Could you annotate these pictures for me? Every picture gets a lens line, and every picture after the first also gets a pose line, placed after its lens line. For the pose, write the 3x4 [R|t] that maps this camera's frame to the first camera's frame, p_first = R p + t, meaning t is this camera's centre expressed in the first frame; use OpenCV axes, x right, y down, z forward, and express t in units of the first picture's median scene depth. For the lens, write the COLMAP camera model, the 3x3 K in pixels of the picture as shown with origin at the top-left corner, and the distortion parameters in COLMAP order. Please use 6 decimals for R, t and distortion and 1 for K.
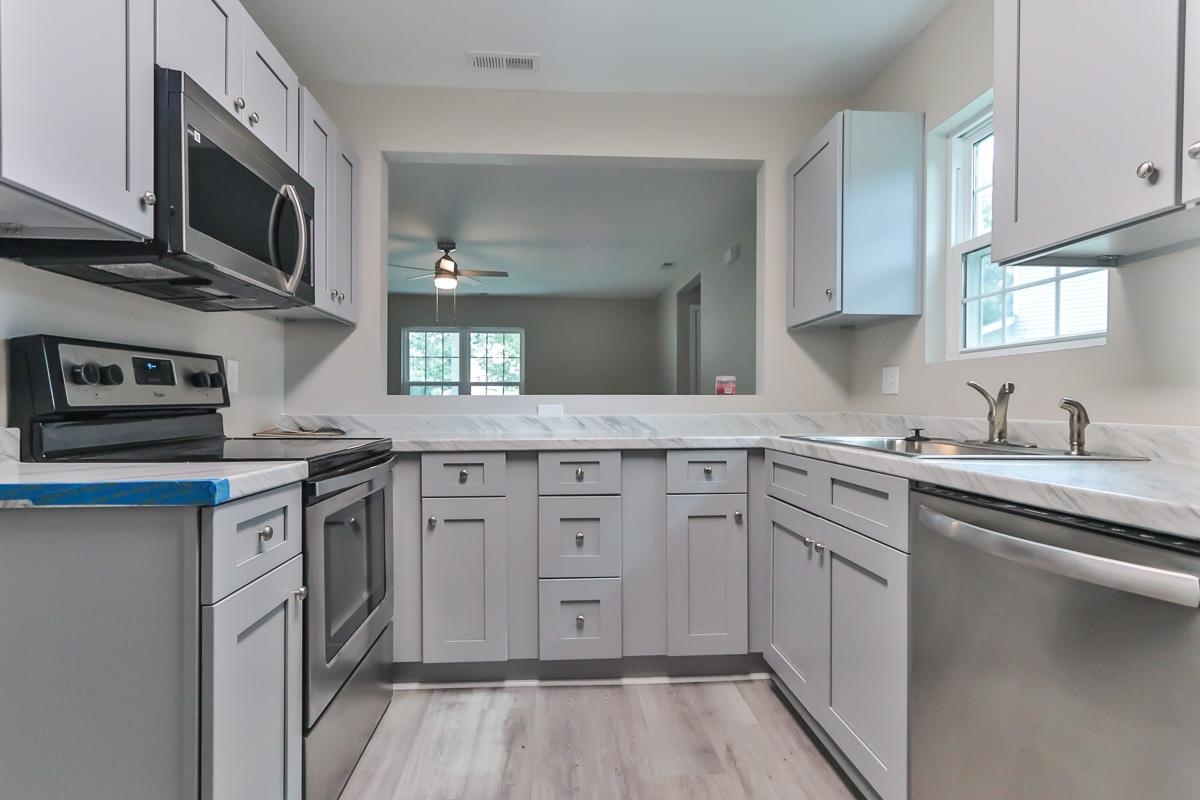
lens RADIAL K [[639.9, 0, 584.3], [0, 639.9, 404.0], [0, 0, 1]] dist [0.002995, 0.000826]
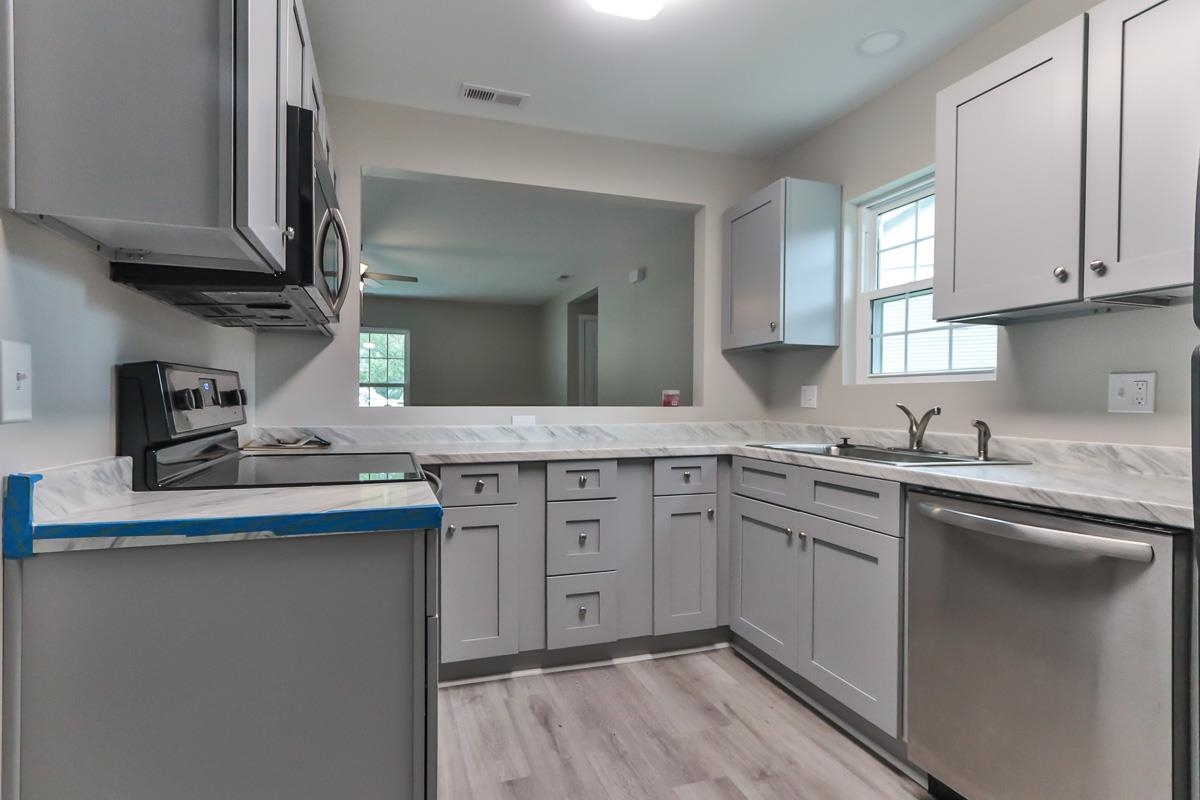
lens RADIAL K [[626.3, 0, 588.2], [0, 626.3, 404.4], [0, 0, 1]] dist [0.001114, -0.000005]
pose [[0.965728, 0.002921, 0.259541, -0.283286], [-0.004519, 0.999974, 0.005560, -0.031077], [-0.259518, -0.006542, 0.965716, -0.062651]]
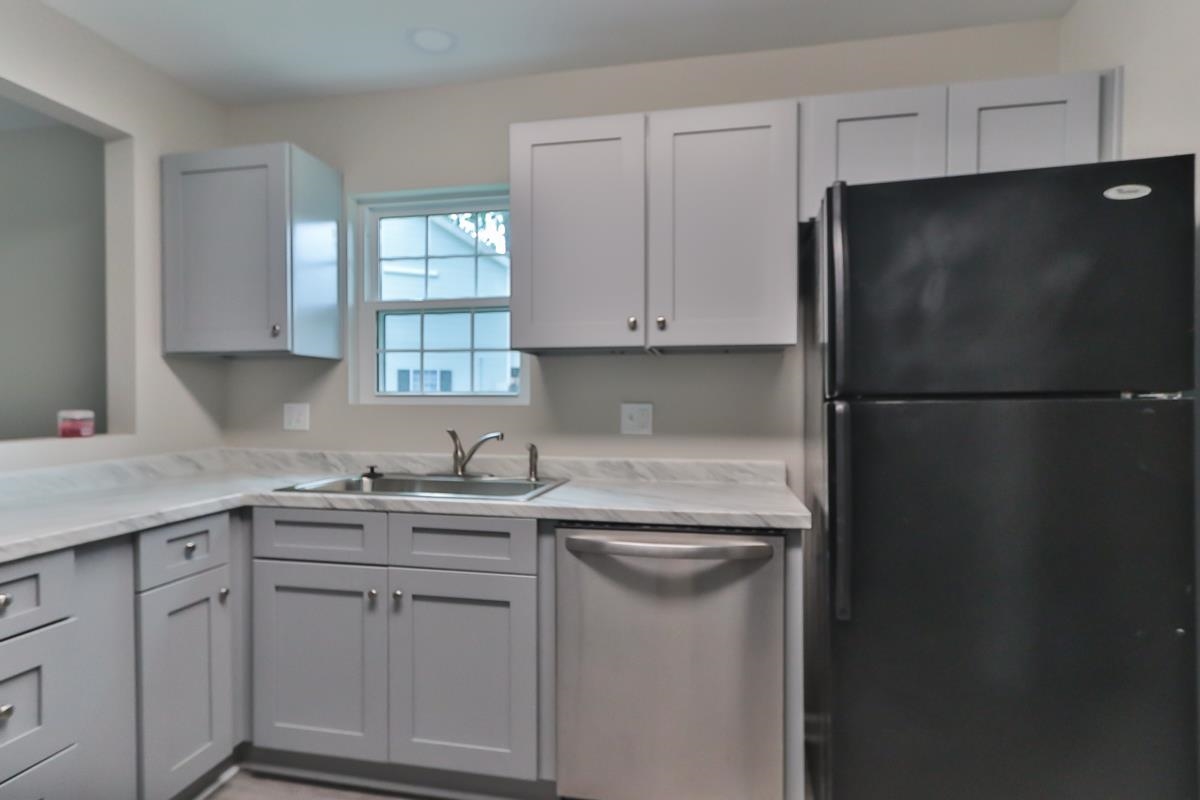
lens RADIAL K [[620.6, 0, 597.5], [0, 620.6, 407.3], [0, 0, 1]] dist [0.002055, 0.000530]
pose [[0.246910, -0.014636, 0.968928, -0.417209], [-0.001310, 0.999880, 0.015438, -0.078873], [-0.969037, -0.005081, 0.246862, 0.338047]]
